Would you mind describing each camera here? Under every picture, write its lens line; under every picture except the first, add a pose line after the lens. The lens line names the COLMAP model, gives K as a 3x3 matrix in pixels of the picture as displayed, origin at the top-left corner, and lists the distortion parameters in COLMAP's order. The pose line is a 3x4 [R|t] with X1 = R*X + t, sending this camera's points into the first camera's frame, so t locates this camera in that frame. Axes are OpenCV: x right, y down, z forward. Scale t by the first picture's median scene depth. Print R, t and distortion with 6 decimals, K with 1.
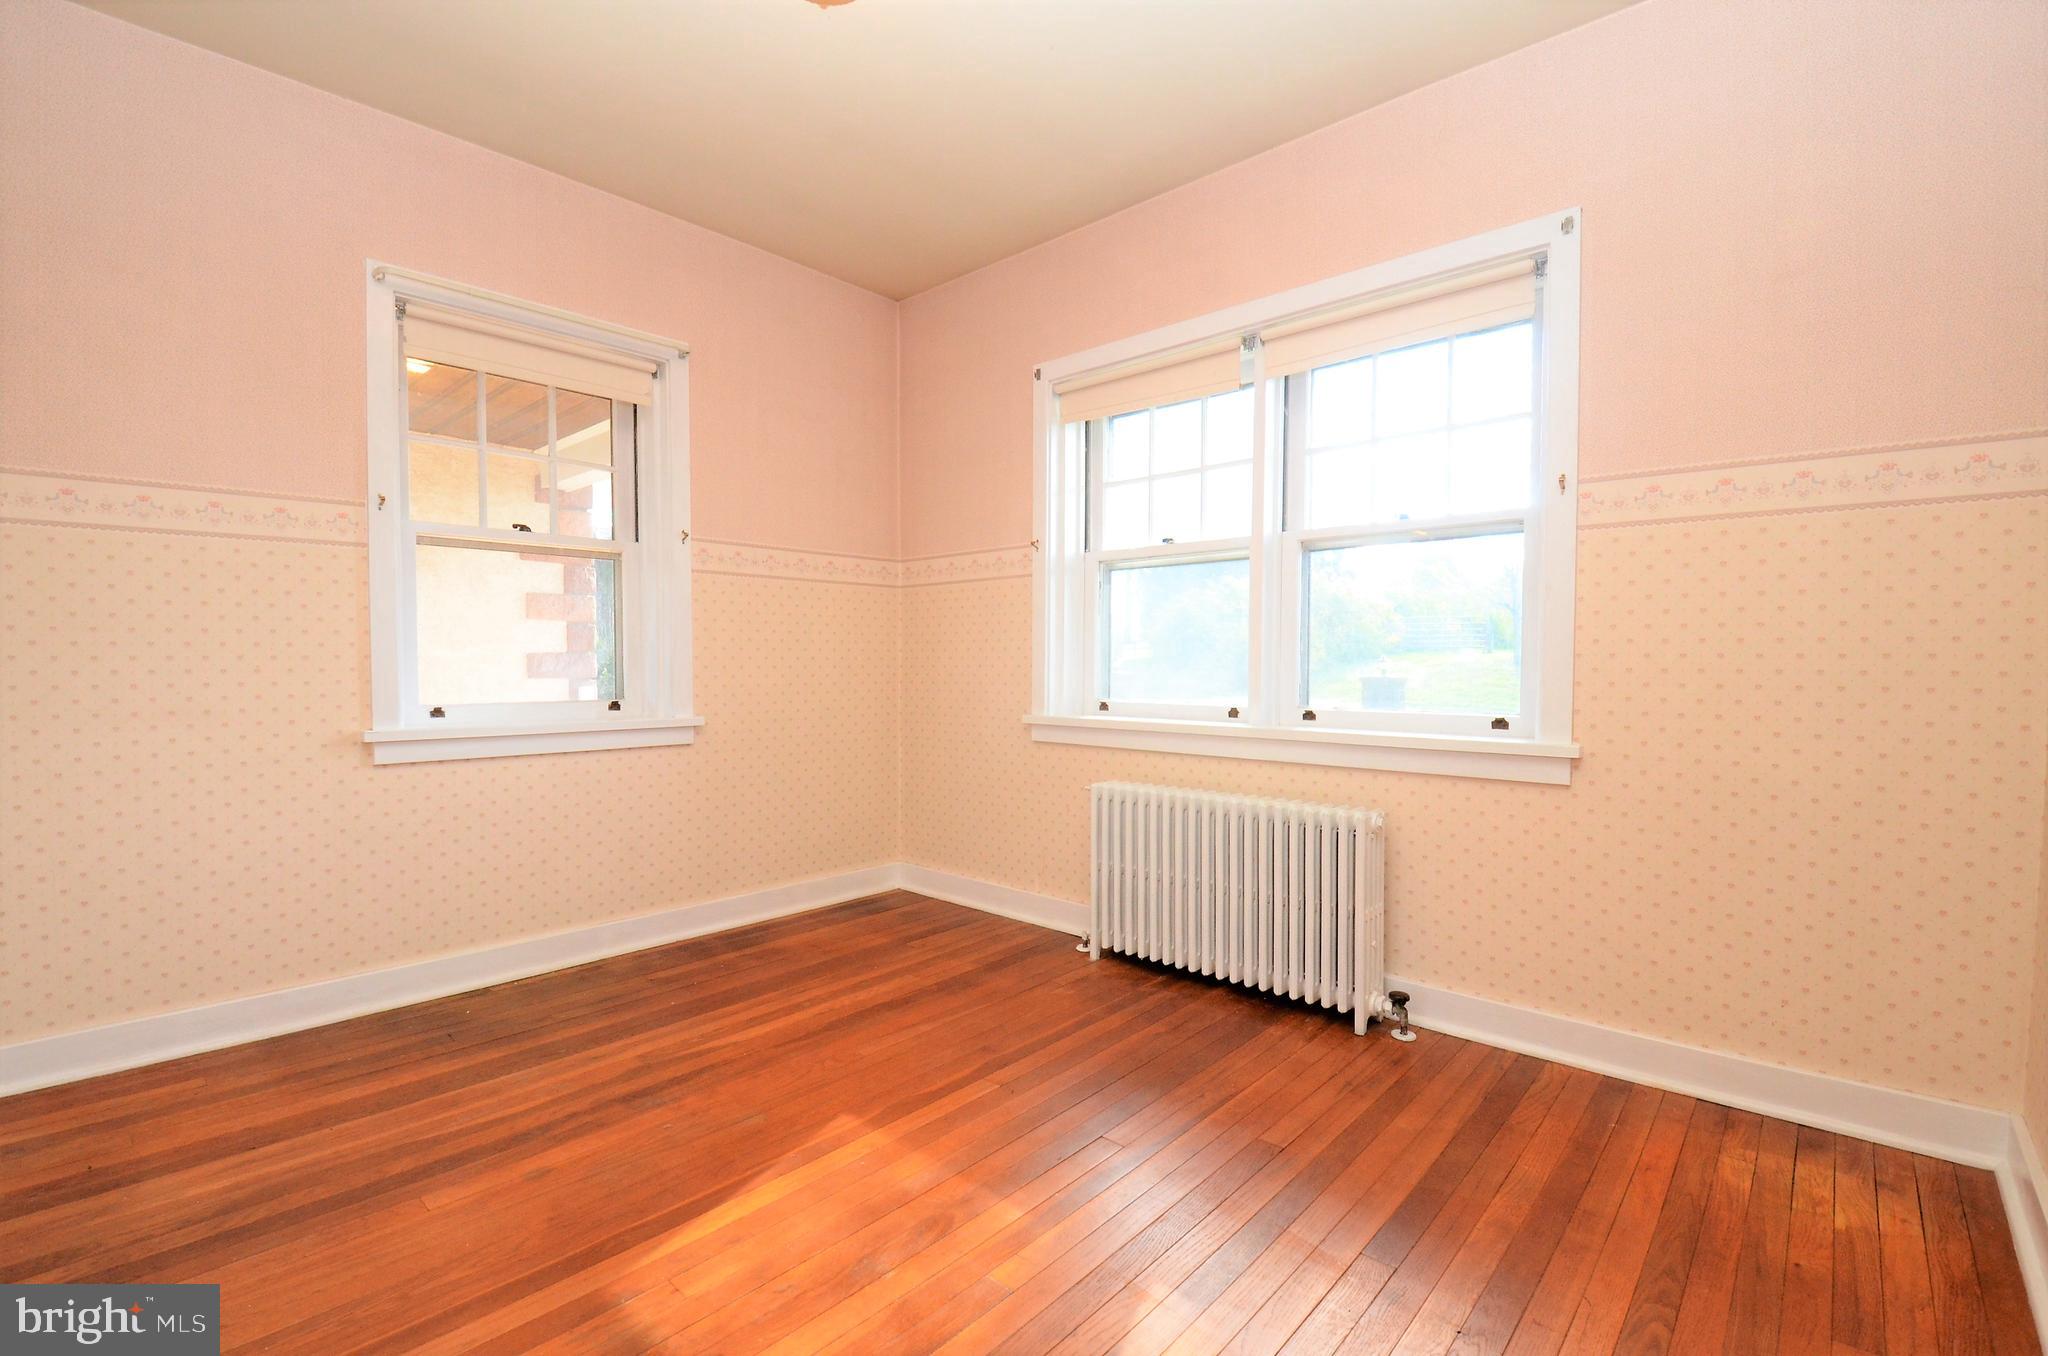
lens RADIAL K [[906.2, 0, 1024.8], [0, 906.2, 686.7], [0, 0, 1]] dist [0.000264, -0.000696]
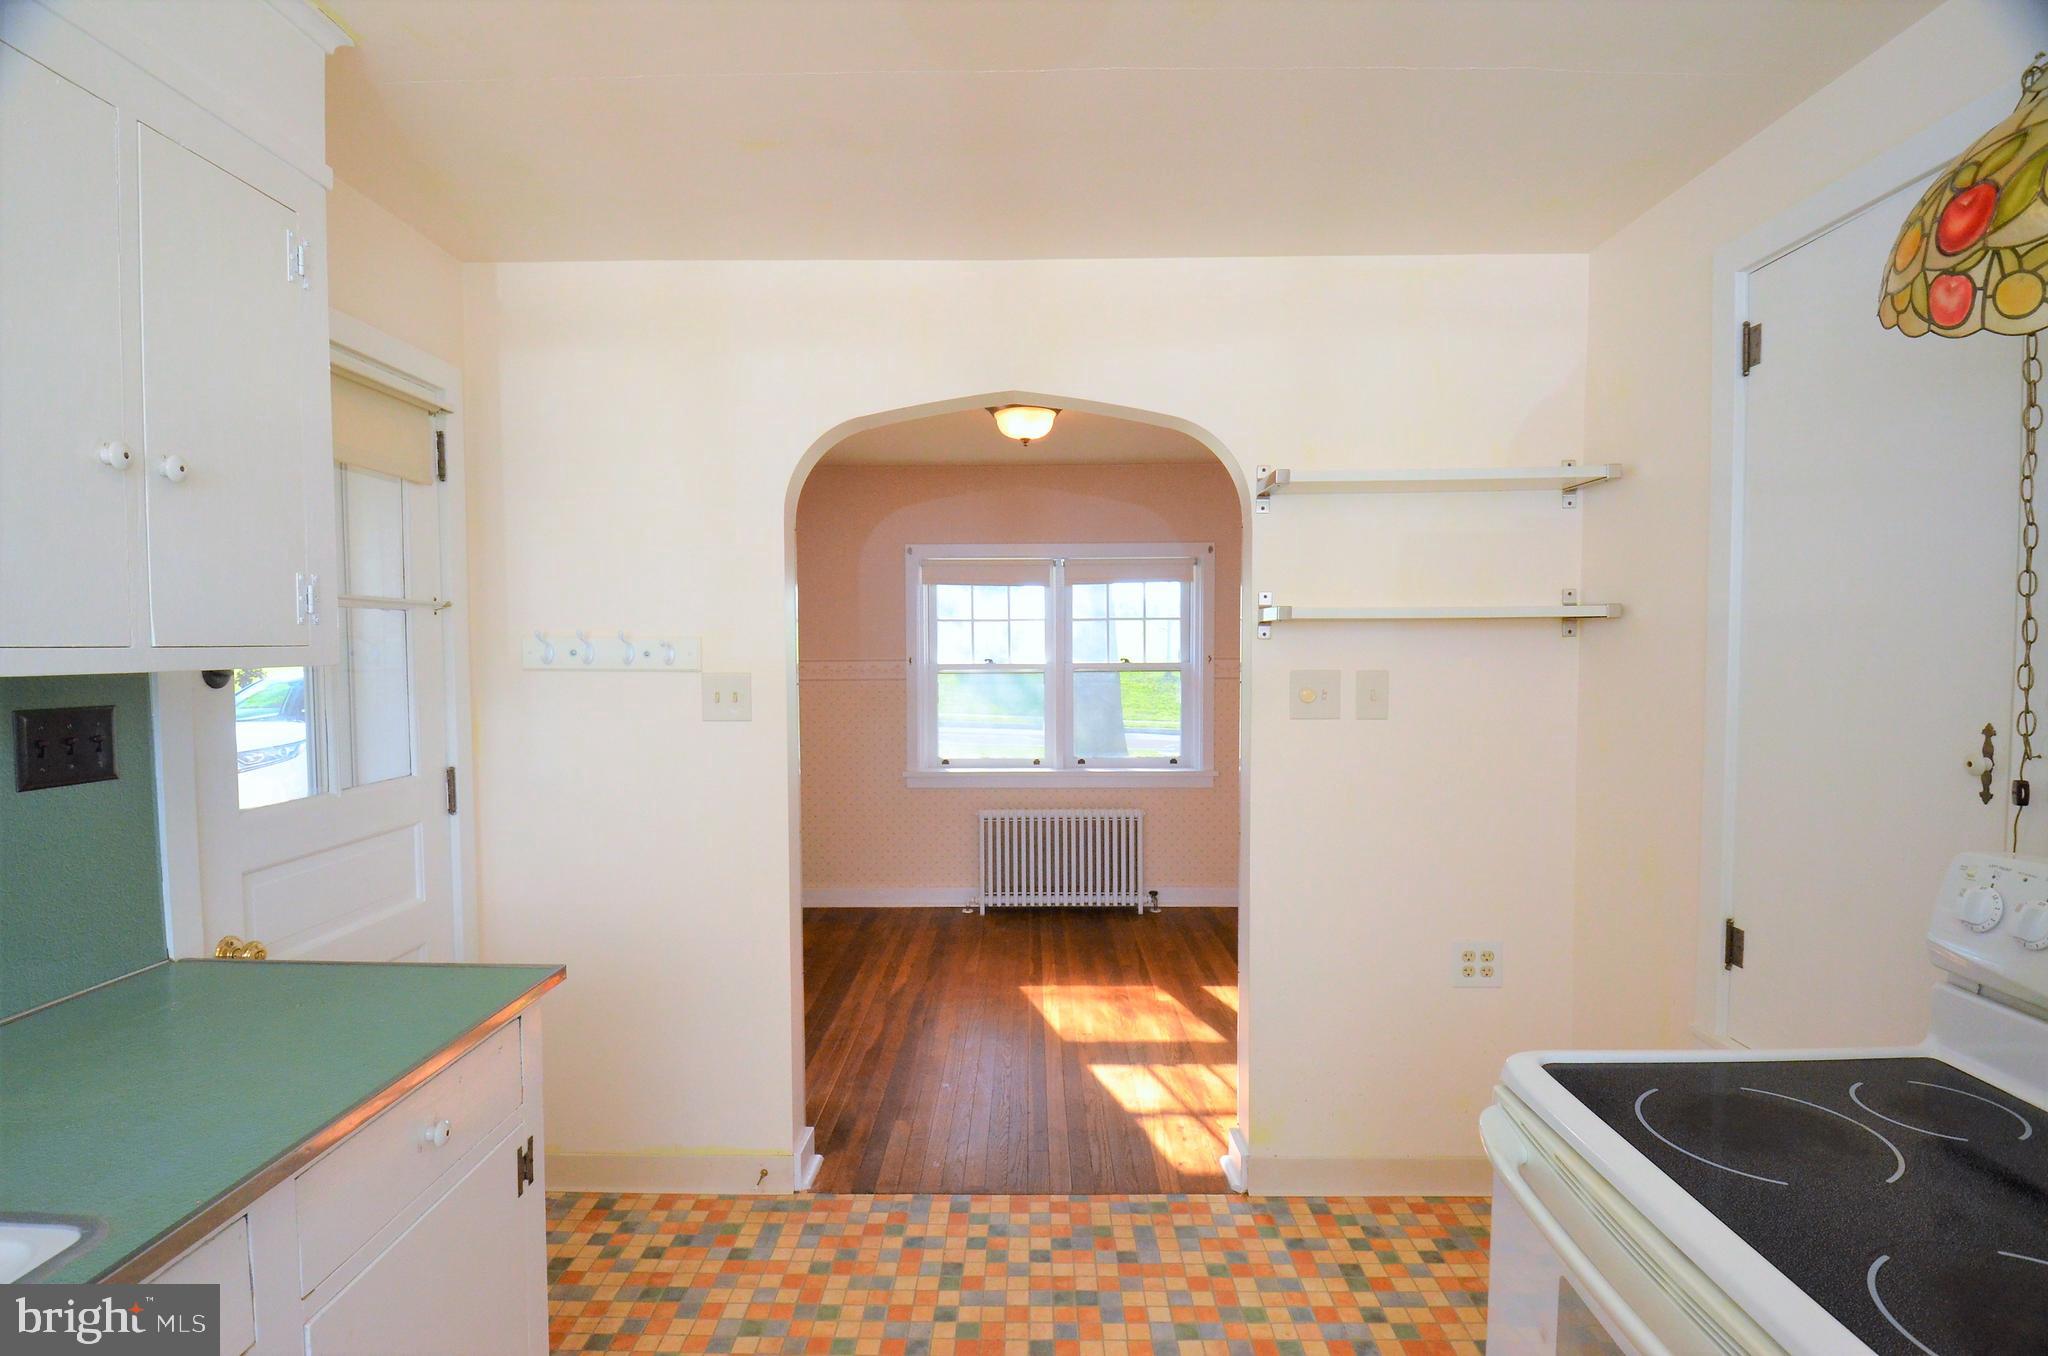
lens RADIAL K [[989.9, 0, 1029.3], [0, 989.9, 684.4], [0, 0, 1]] dist [0.000608, 0.000002]
pose [[0.747537, -0.027088, 0.663668, -1.202855], [0.023600, 0.999620, 0.014218, -0.172645], [-0.663801, 0.005035, 0.747892, -0.494108]]
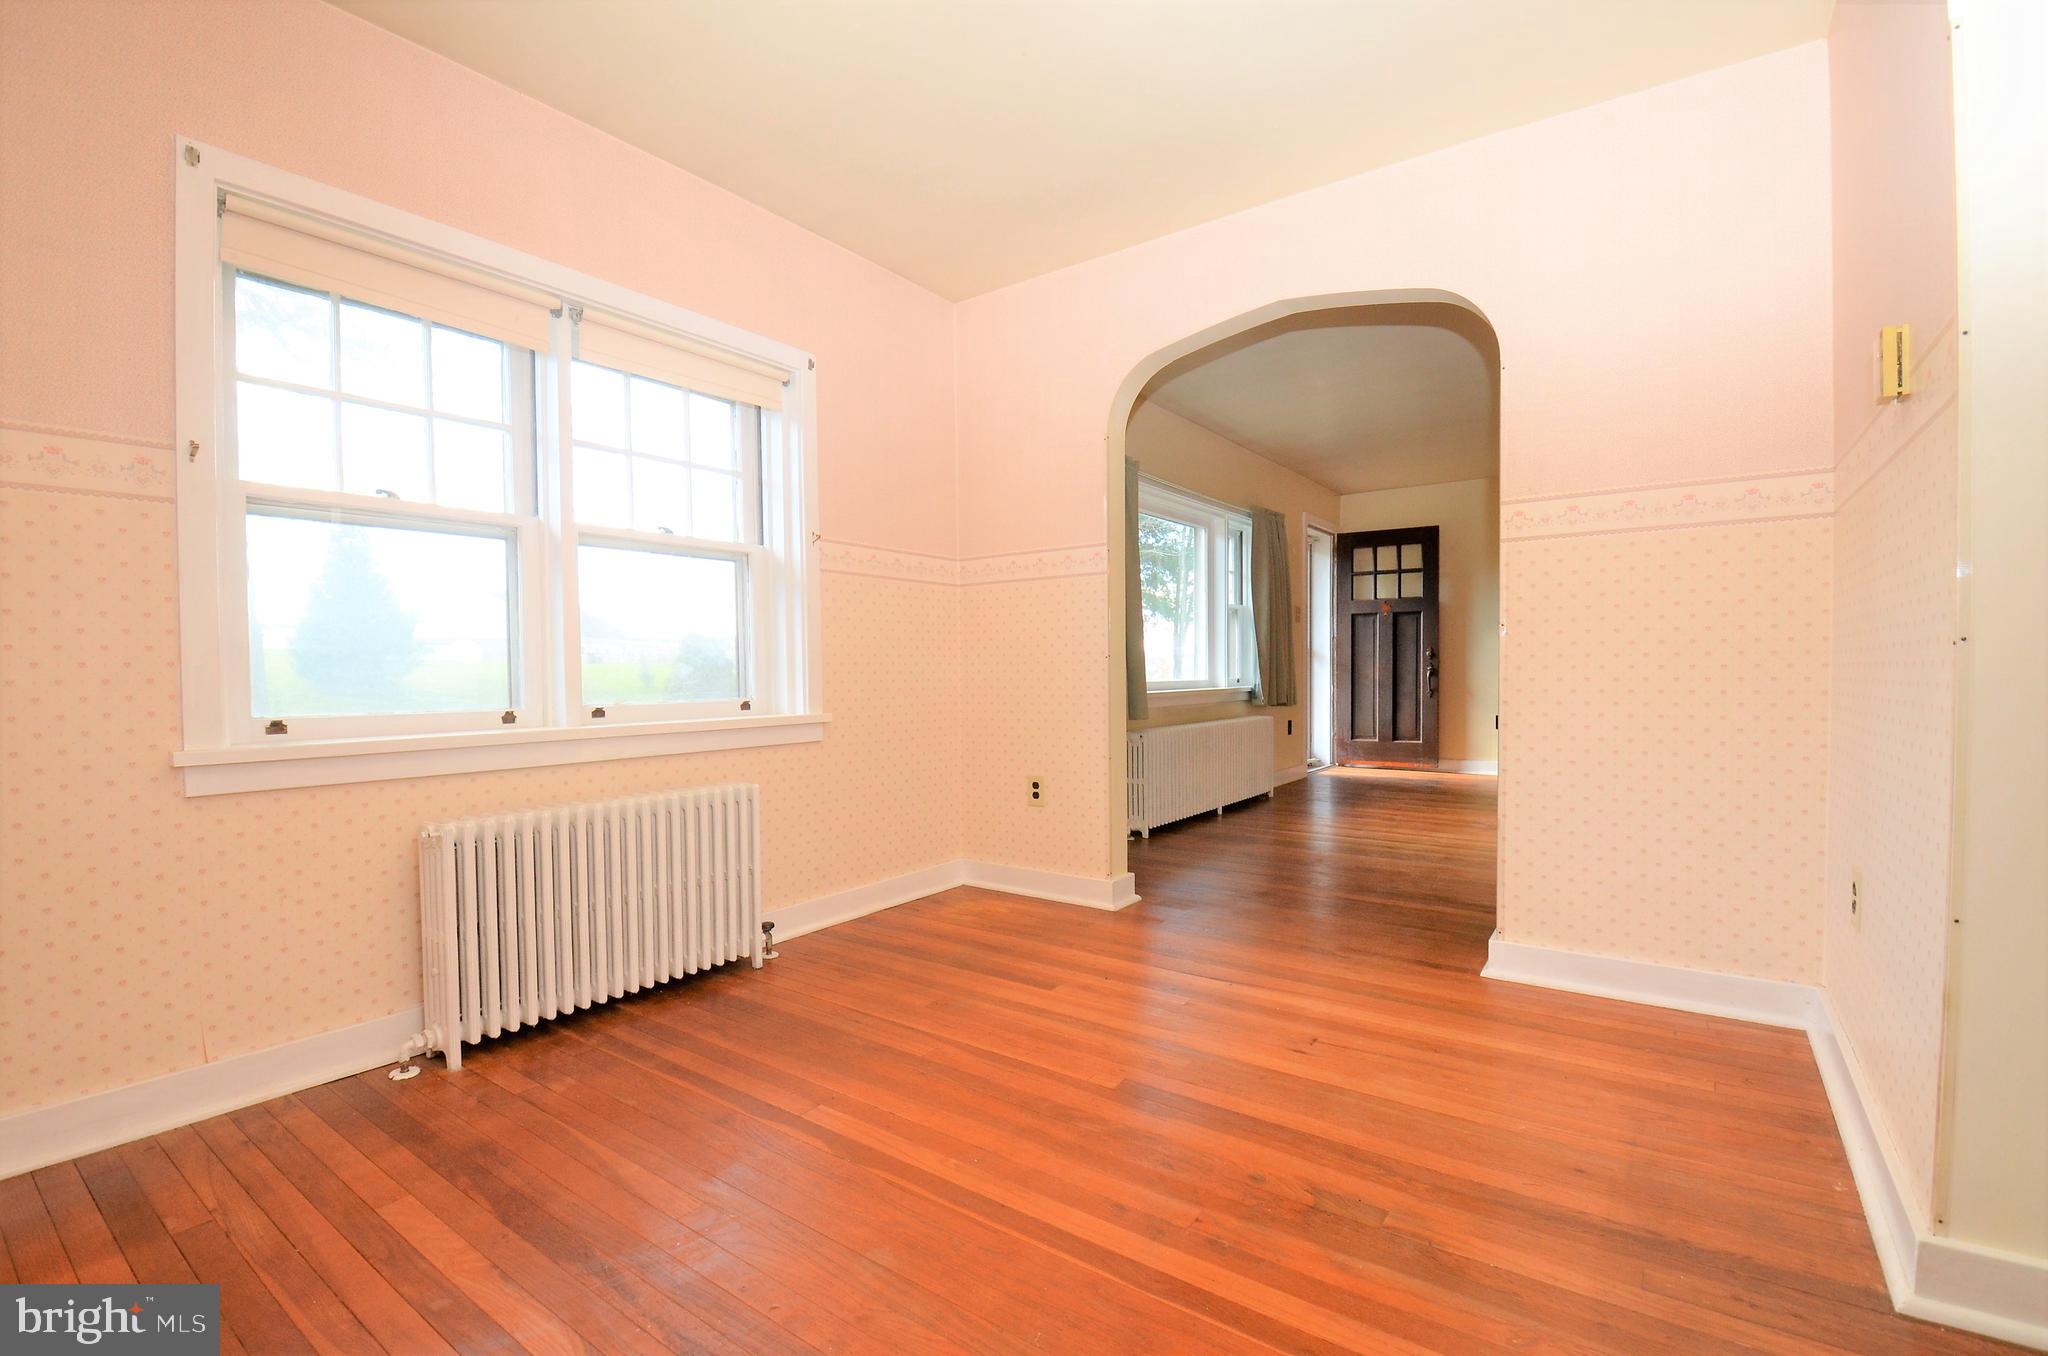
lens RADIAL K [[906.2, 0, 1024.8], [0, 906.2, 686.7], [0, 0, 1]] dist [0.000264, -0.000696]
pose [[-0.107693, -0.027391, 0.993807, -0.772060], [0.027271, 0.999163, 0.030494, -0.016421], [-0.993810, 0.030386, -0.106856, 0.689208]]
